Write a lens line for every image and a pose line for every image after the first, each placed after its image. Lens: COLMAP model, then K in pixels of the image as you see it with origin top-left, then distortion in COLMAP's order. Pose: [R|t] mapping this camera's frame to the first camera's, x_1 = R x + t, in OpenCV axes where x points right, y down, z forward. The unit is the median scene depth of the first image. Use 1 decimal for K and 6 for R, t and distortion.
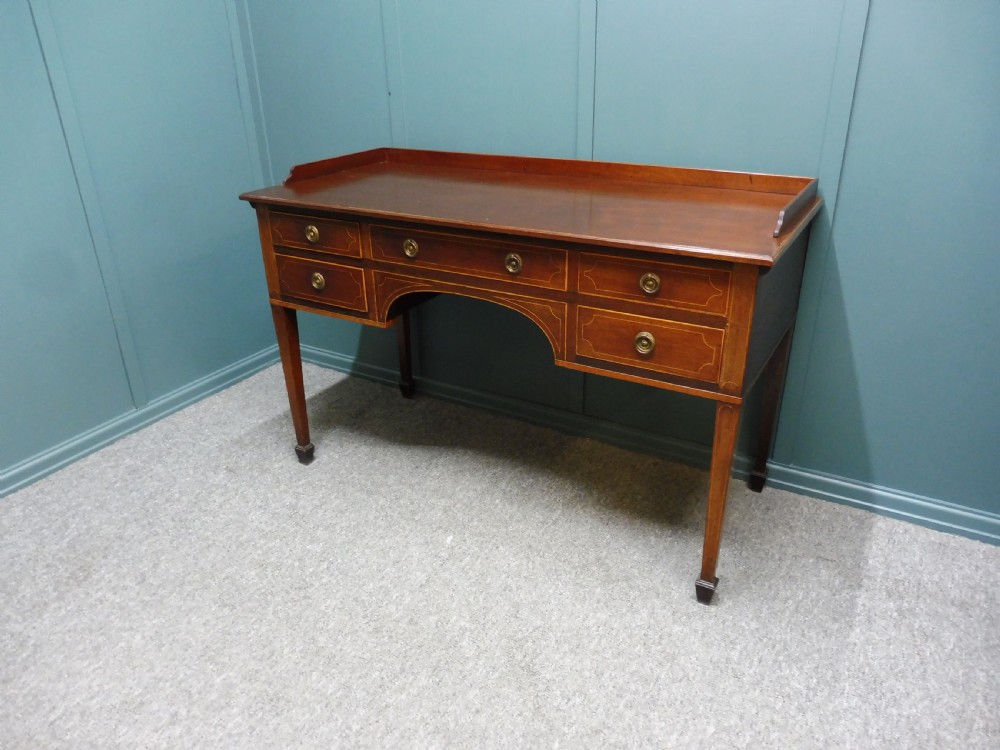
lens RADIAL K [[727.8, 0, 497.4], [0, 727.8, 379.9], [0, 0, 1]] dist [-0.060305, 0.028306]
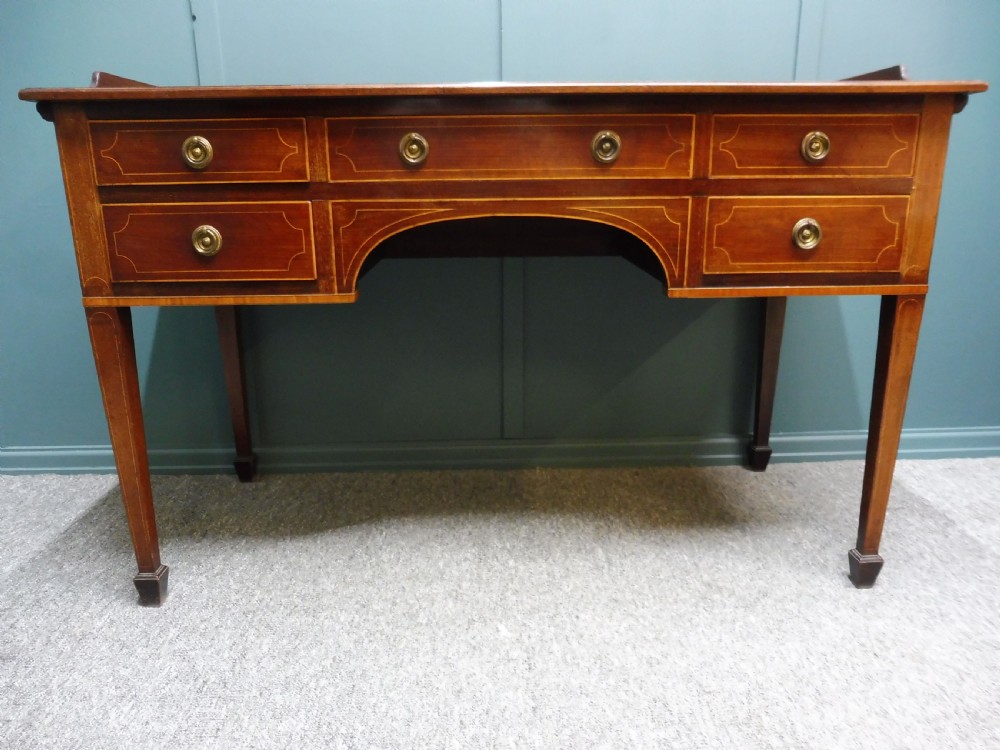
lens RADIAL K [[727.8, 0, 503.0], [0, 727.8, 381.0], [0, 0, 1]] dist [-0.060305, 0.028306]
pose [[0.845902, -0.140161, 0.514592, -0.376765], [0.223598, 0.969162, -0.103584, 0.083027], [-0.484205, 0.202684, 0.851155, 0.461767]]
